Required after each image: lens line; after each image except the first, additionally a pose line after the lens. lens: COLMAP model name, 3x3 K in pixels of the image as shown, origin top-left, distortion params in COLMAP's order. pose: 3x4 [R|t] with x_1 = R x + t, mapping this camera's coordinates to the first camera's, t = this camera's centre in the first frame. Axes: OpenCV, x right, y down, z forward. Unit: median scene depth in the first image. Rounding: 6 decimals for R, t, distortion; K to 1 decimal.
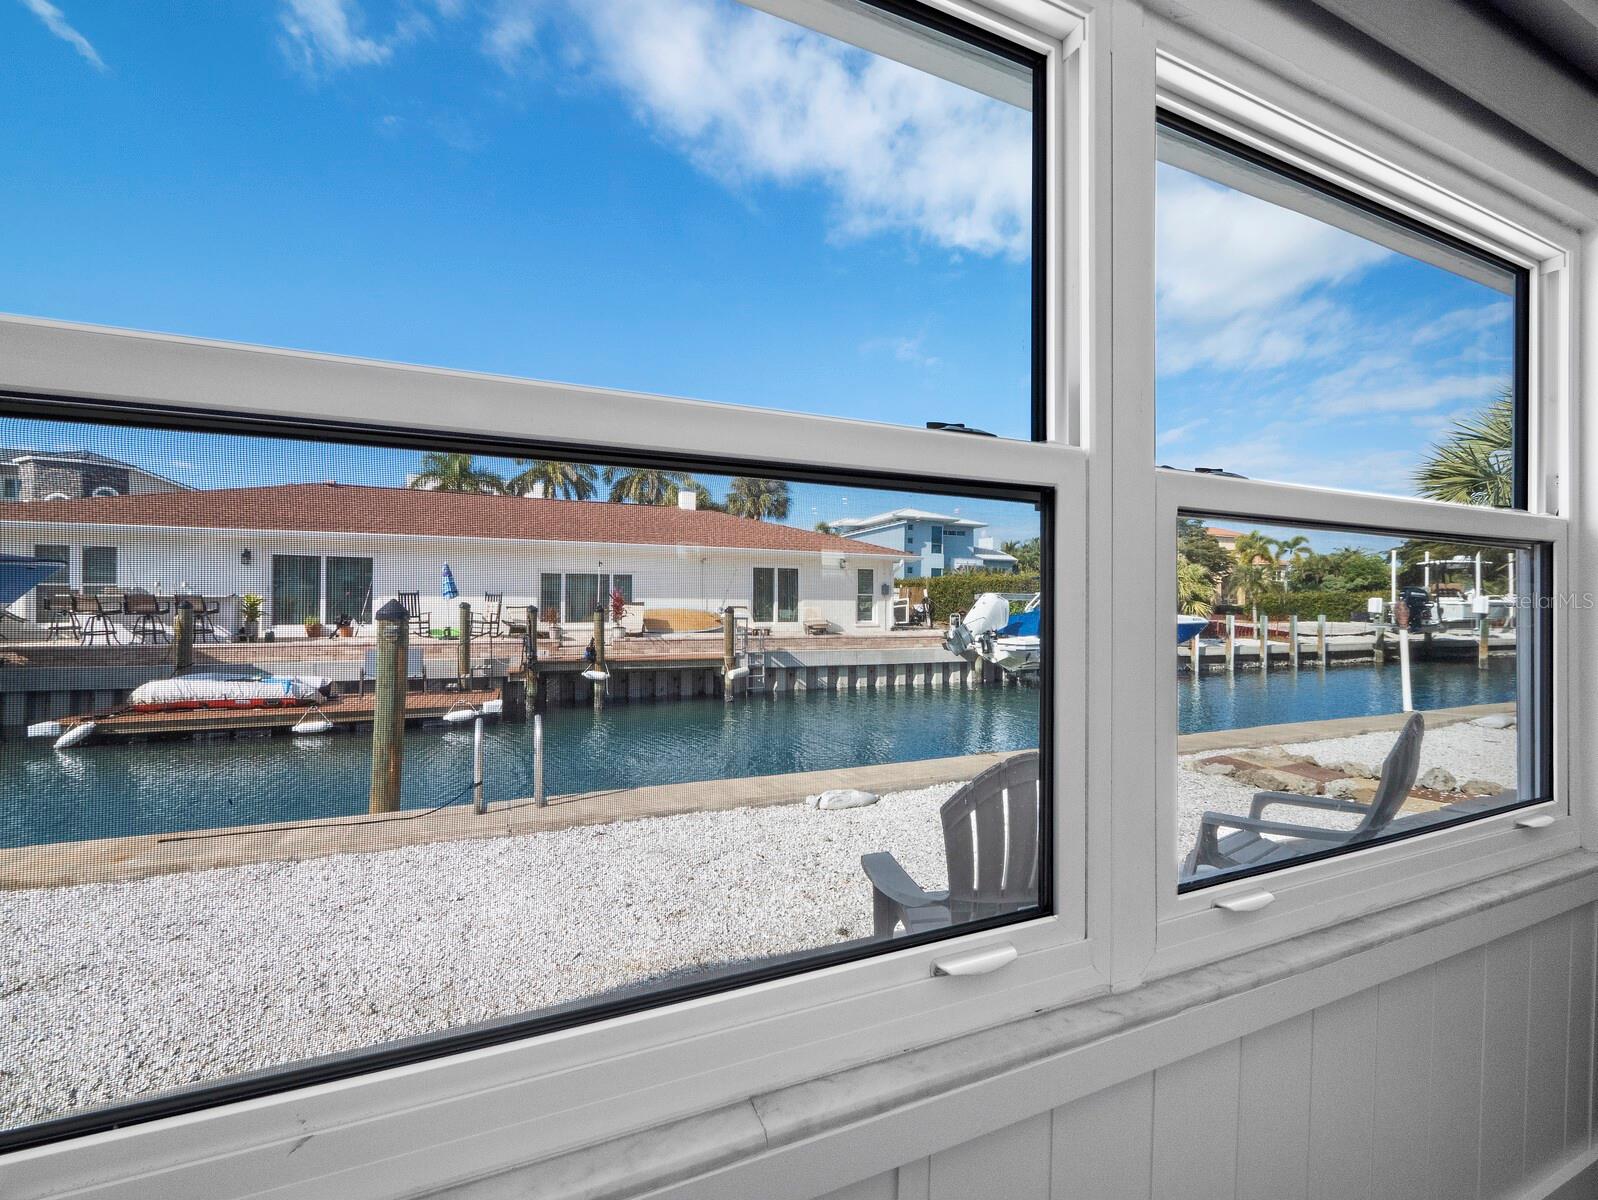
lens RADIAL K [[676.7, 0, 799.0], [0, 676.7, 600.0], [0, 0, 1]] dist [-0.000351, 0.000248]
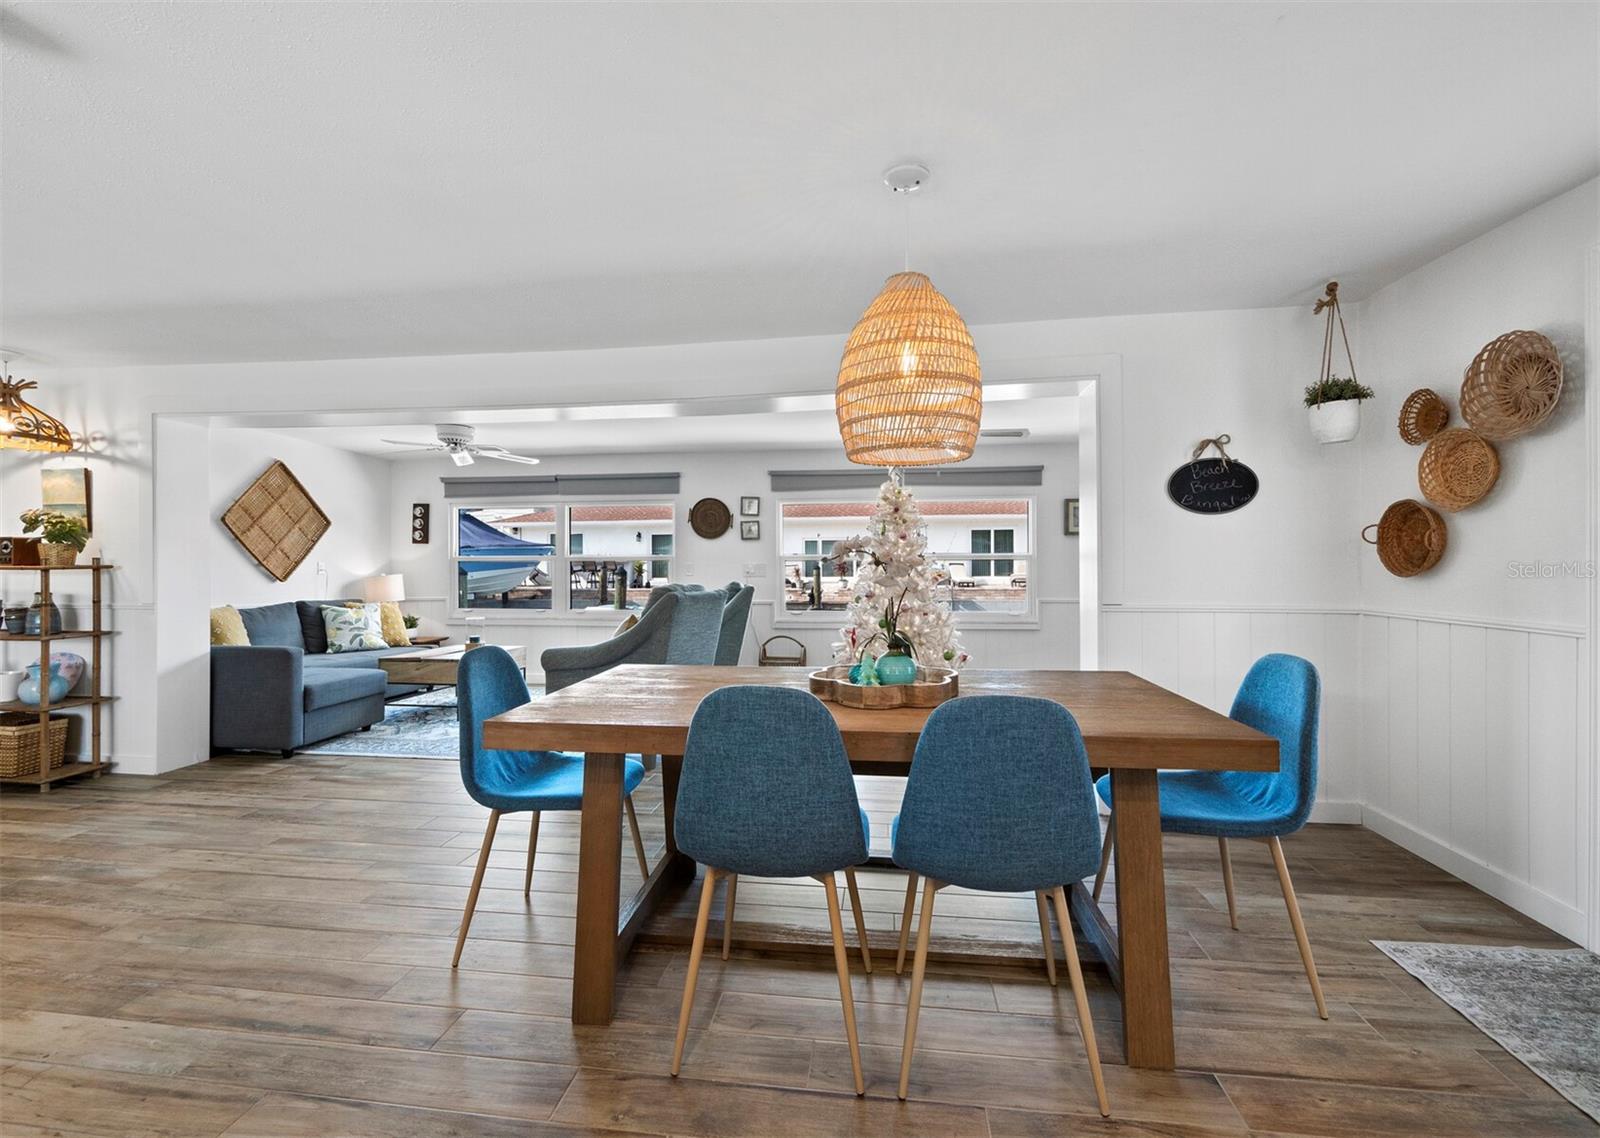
lens RADIAL K [[675.2, 0, 799.5], [0, 675.2, 559.6], [0, 0, 1]] dist [-0.002087, -0.000554]
pose [[0.861209, -0.011915, -0.508111, 0.323595], [0.015826, 0.999869, 0.003377, -0.006147], [0.508004, -0.010949, 0.861285, -0.201989]]
